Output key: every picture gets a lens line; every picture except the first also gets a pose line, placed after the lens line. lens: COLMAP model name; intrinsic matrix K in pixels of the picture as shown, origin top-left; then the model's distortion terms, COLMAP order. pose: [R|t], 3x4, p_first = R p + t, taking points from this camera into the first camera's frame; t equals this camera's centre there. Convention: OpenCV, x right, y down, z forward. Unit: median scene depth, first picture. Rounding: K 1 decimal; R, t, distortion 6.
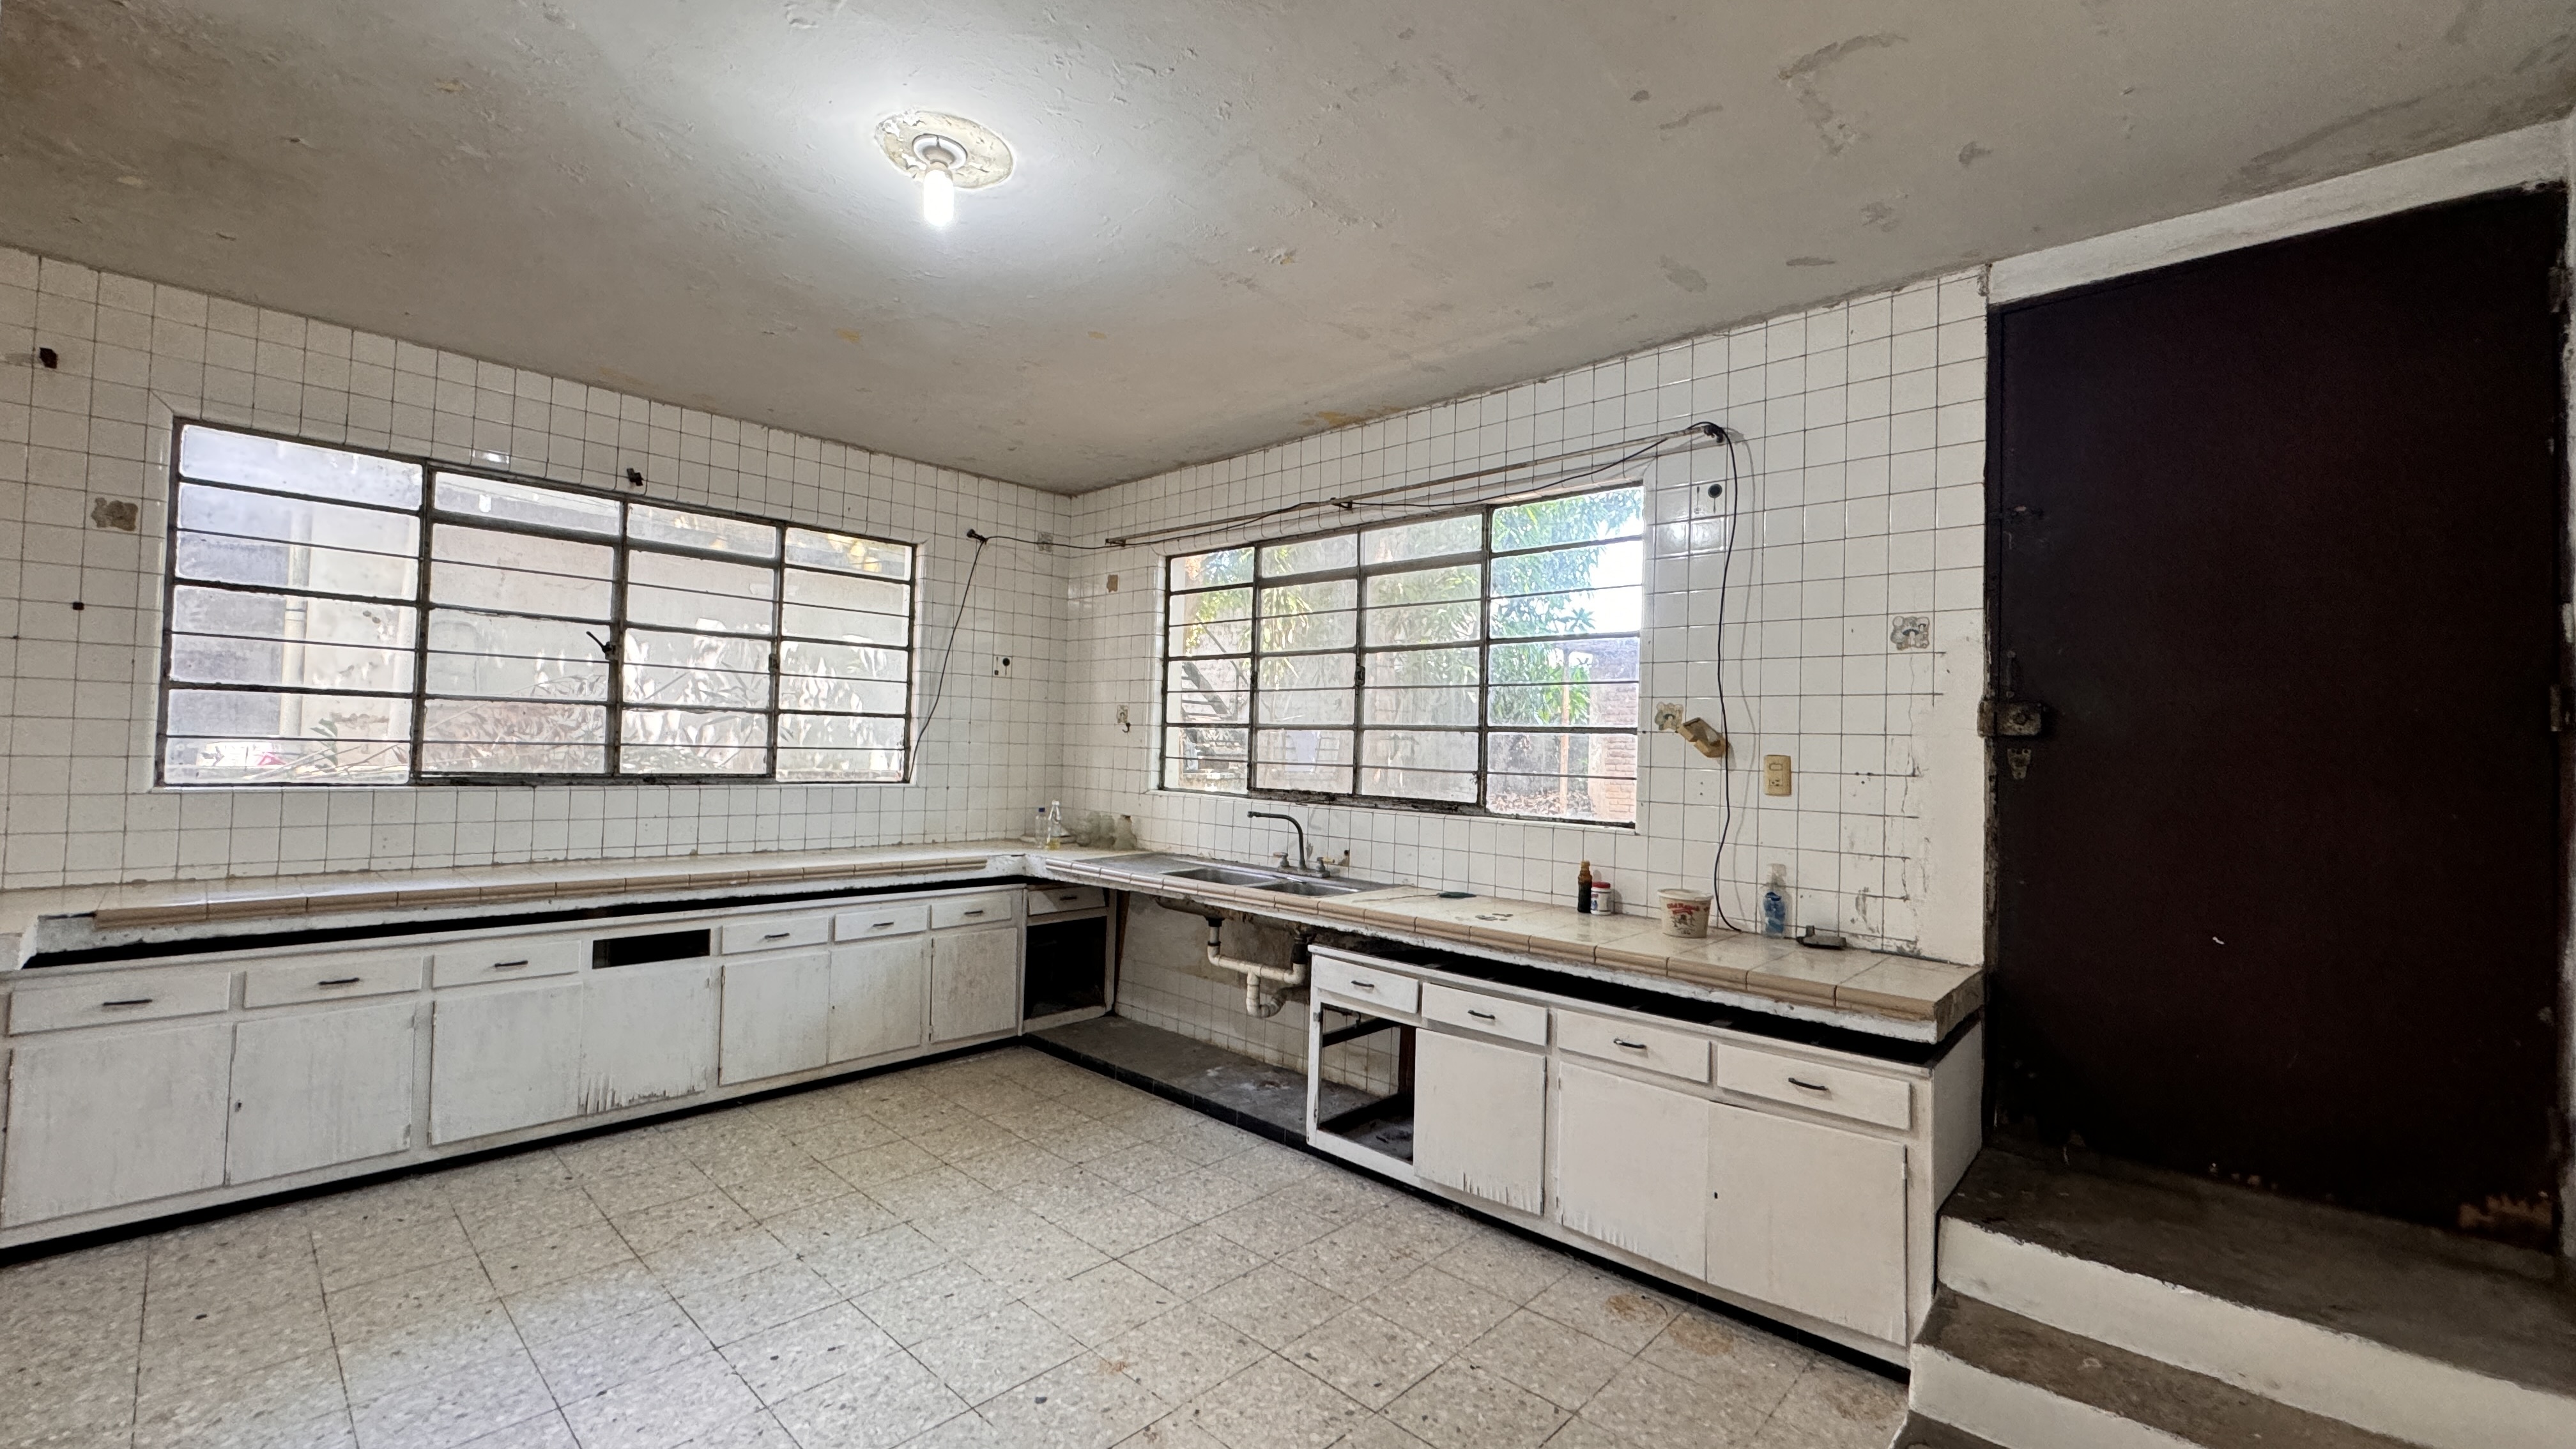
lens RADIAL K [[1032.1, 0, 1274.6], [0, 1032.1, 722.1], [0, 0, 1]] dist [-0.003913, 0.000815]
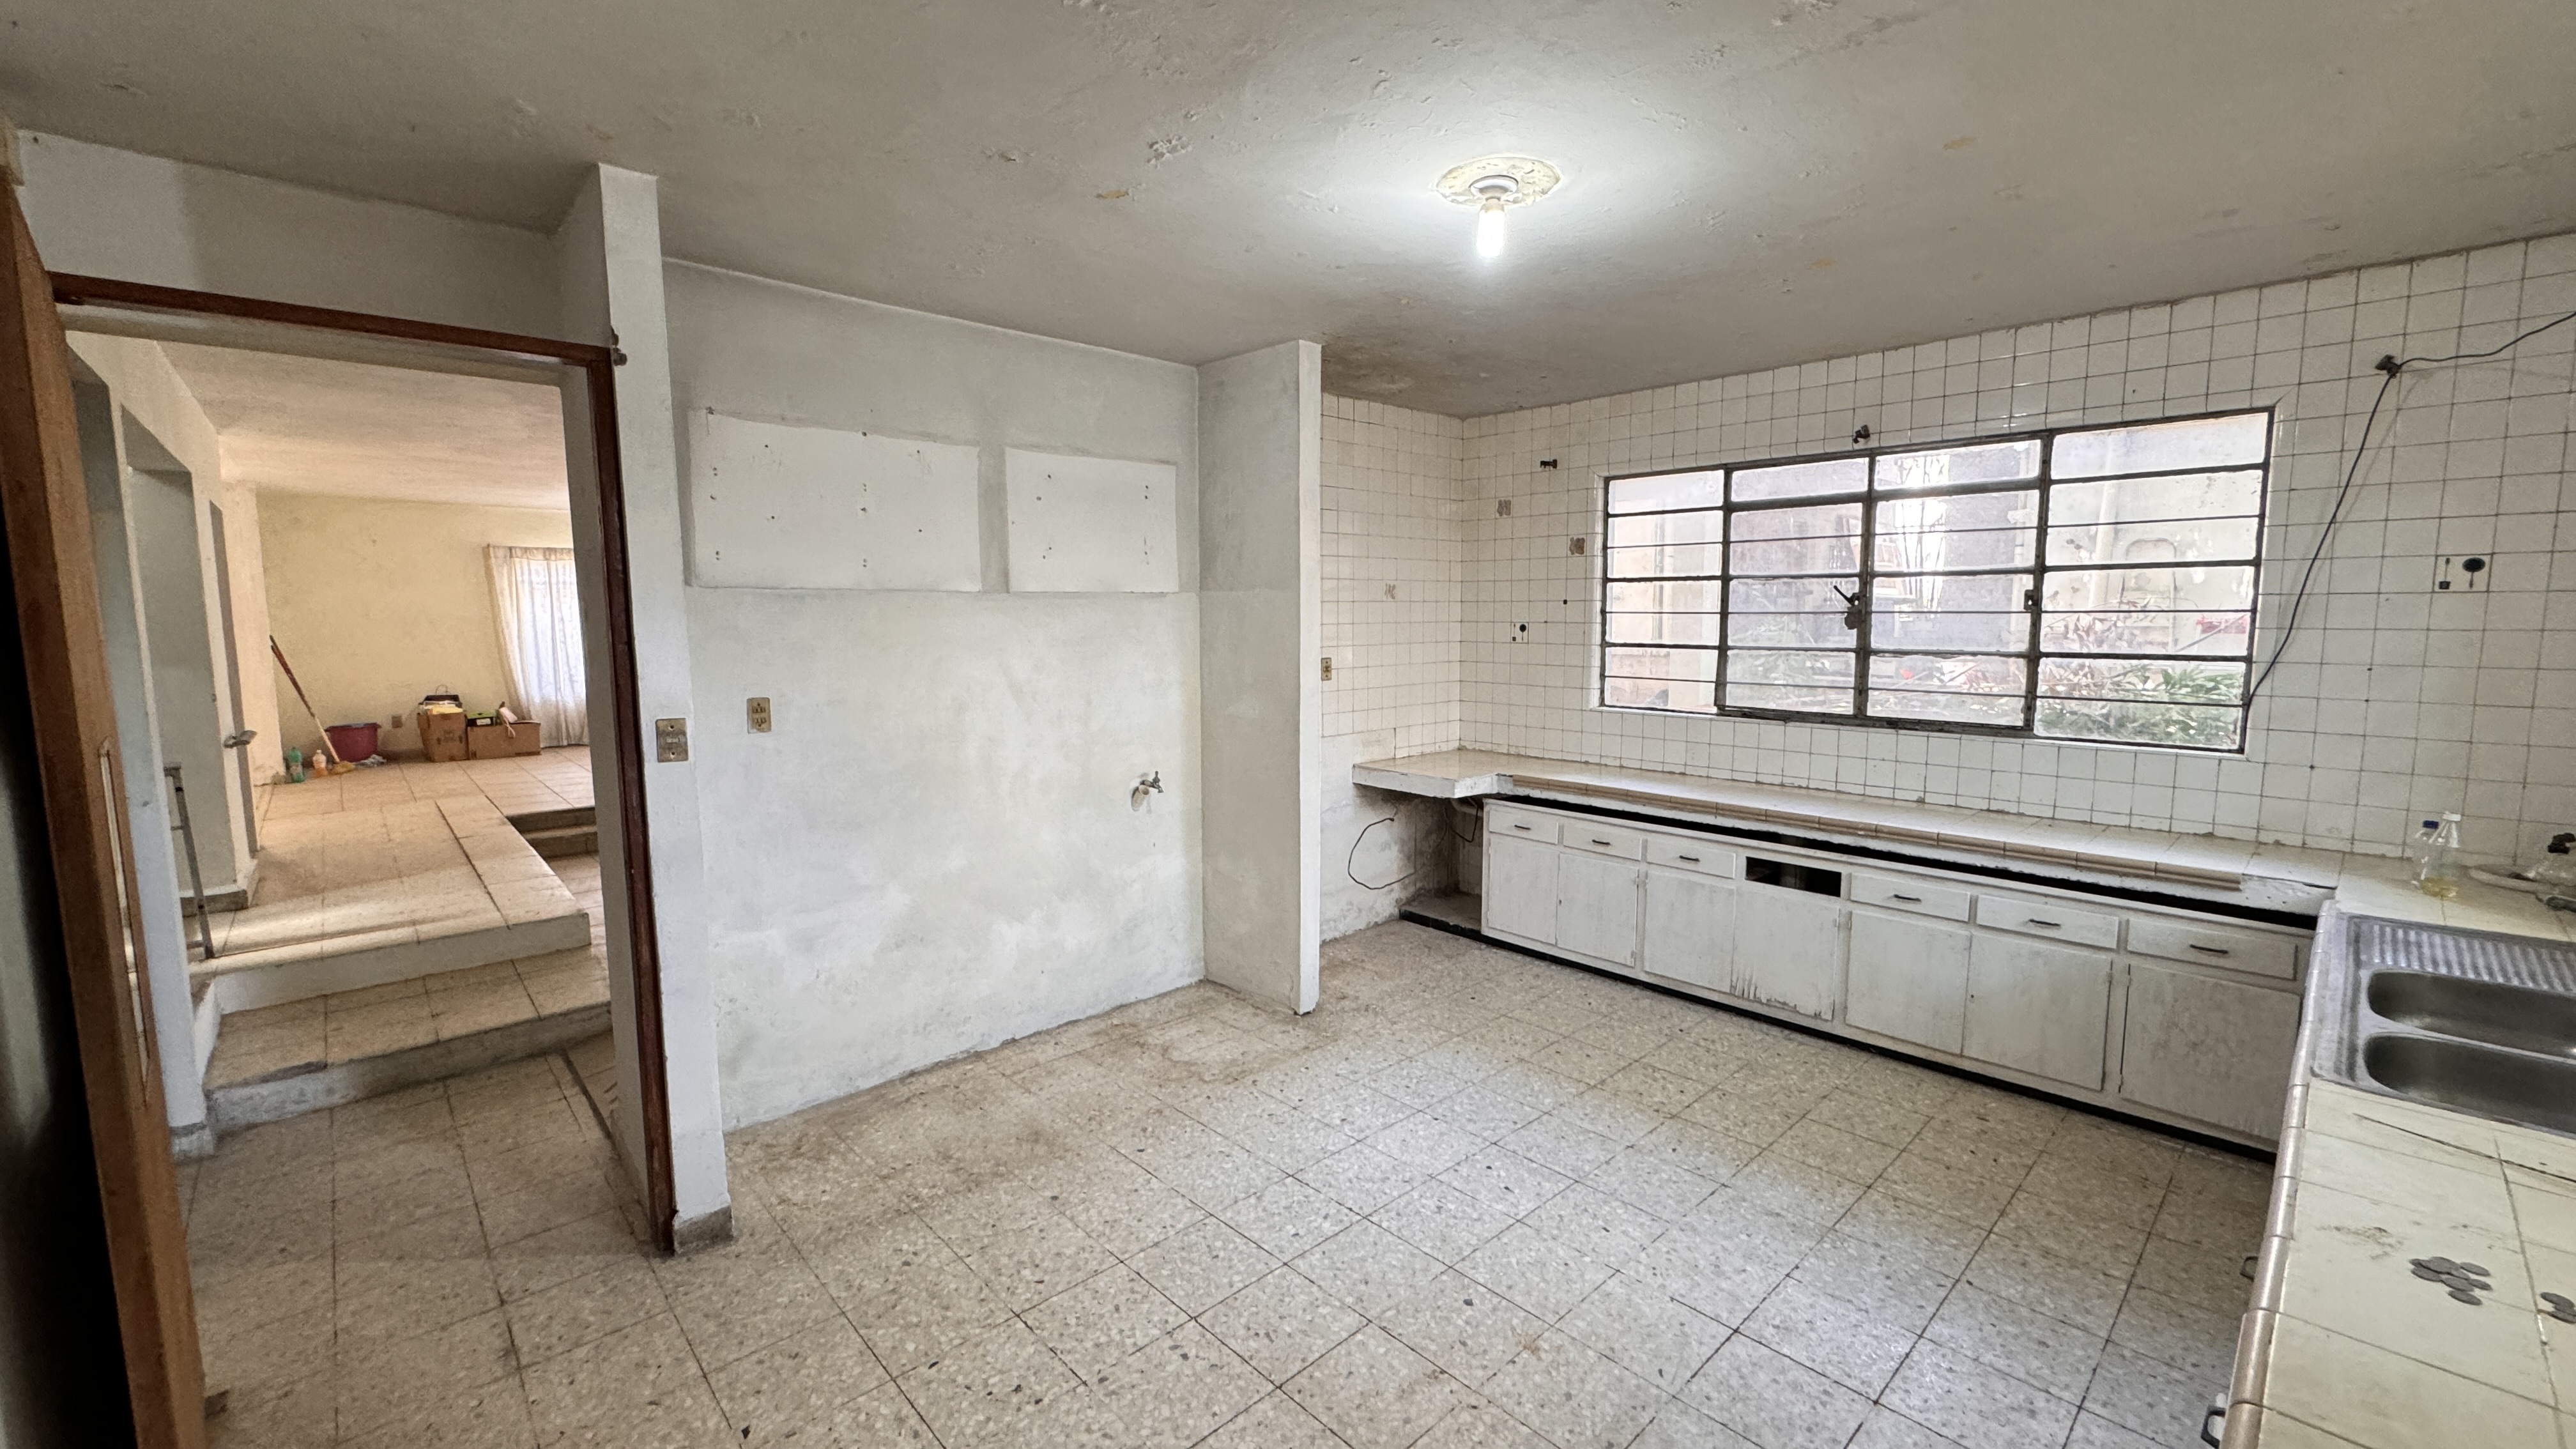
lens RADIAL K [[1032.1, 0, 1296.9], [0, 1032.1, 719.2], [0, 0, 1]] dist [-0.003913, 0.000815]
pose [[-0.061243, 0.076438, -0.995192, 0.514577], [0.026866, 0.996828, 0.074911, -0.046601], [0.997761, -0.022150, -0.063103, 0.526446]]
